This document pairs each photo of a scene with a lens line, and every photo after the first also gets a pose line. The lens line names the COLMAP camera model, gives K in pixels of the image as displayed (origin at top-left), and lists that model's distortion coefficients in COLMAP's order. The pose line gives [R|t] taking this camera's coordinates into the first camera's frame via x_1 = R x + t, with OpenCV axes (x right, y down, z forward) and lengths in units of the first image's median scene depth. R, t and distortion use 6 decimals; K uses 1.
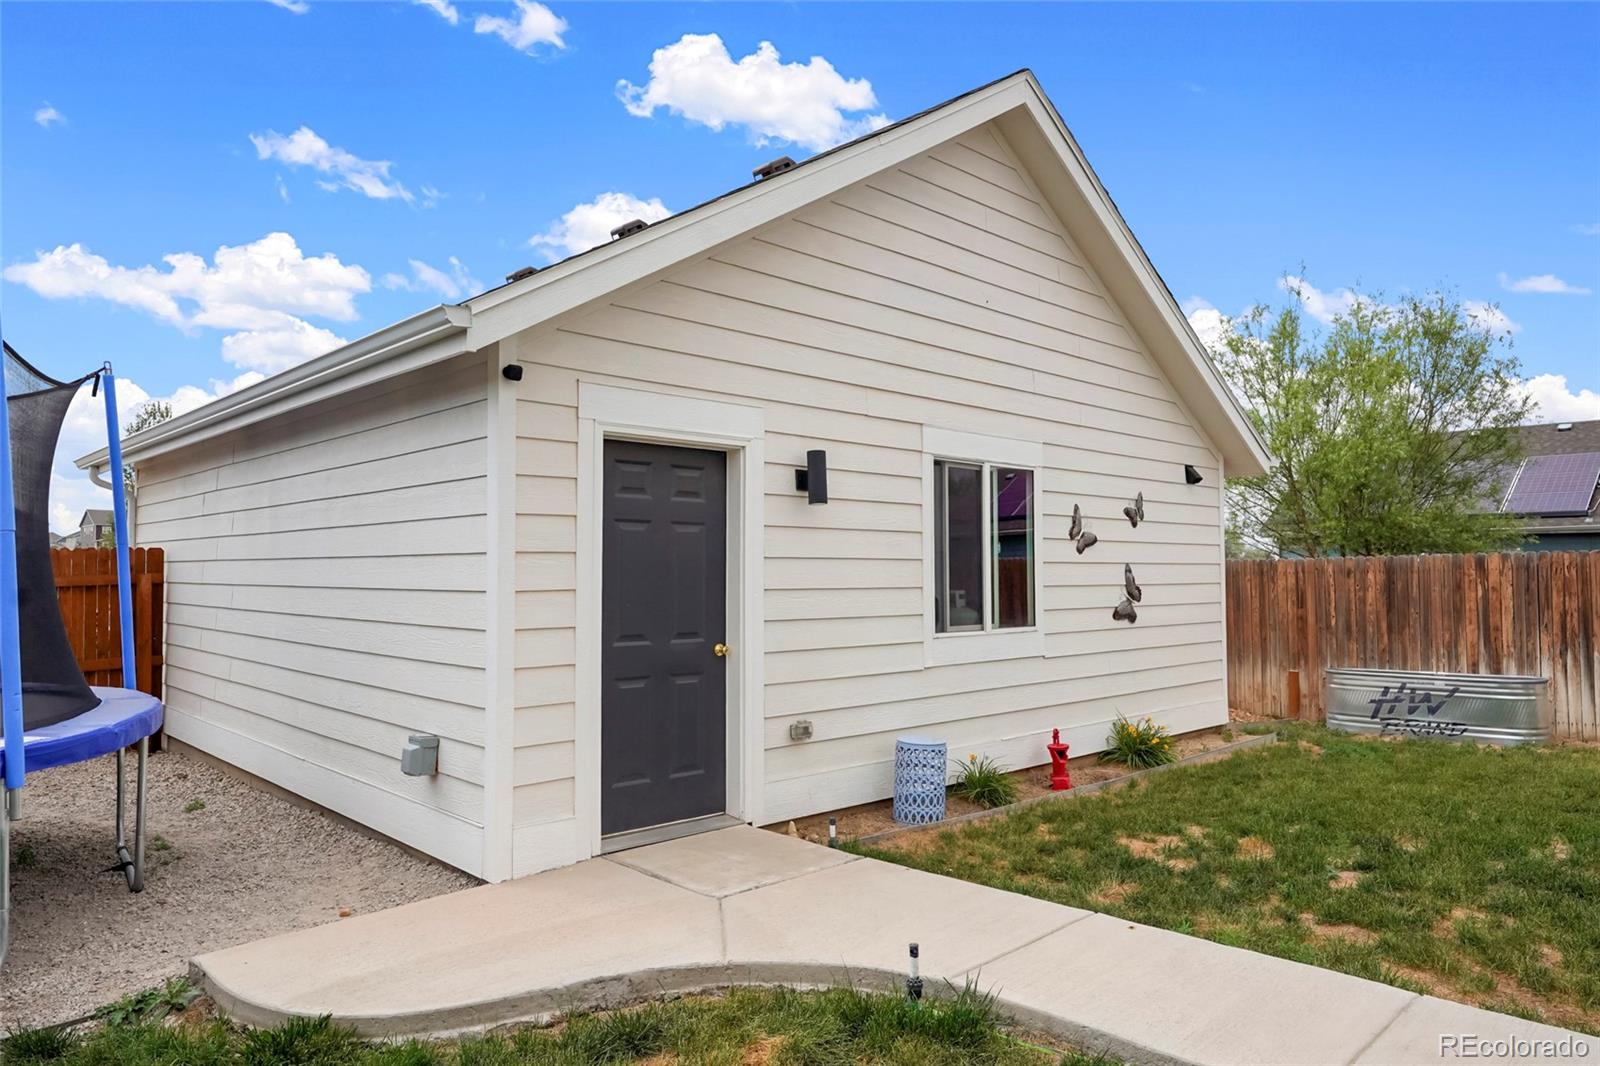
lens RADIAL K [[1012.2, 0, 804.5], [0, 1012.2, 540.1], [0, 0, 1]] dist [-0.004079, 0.003148]
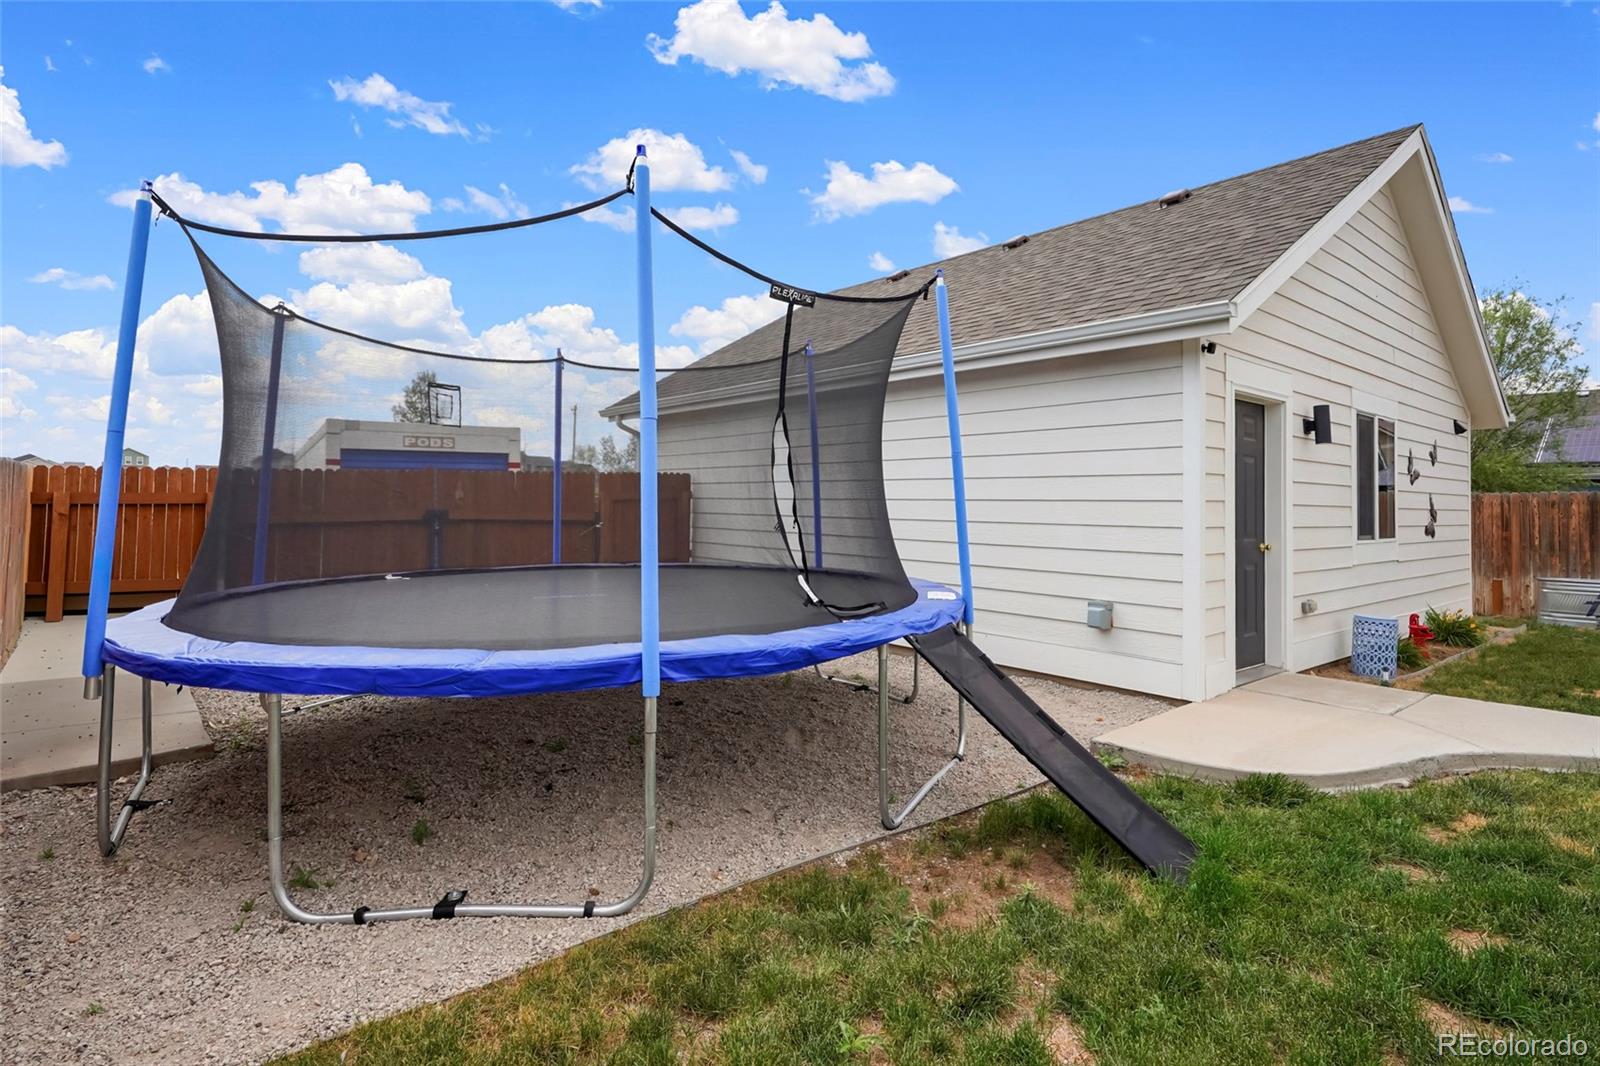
lens RADIAL K [[782.9, 0, 839.3], [0, 782.9, 480.5], [0, 0, 1]] dist [0.002681, -0.000505]
pose [[0.997900, 0.012677, -0.063521, -0.350317], [-0.012599, 0.999919, 0.001638, 0.013099], [0.063536, -0.000835, 0.997979, -0.069803]]
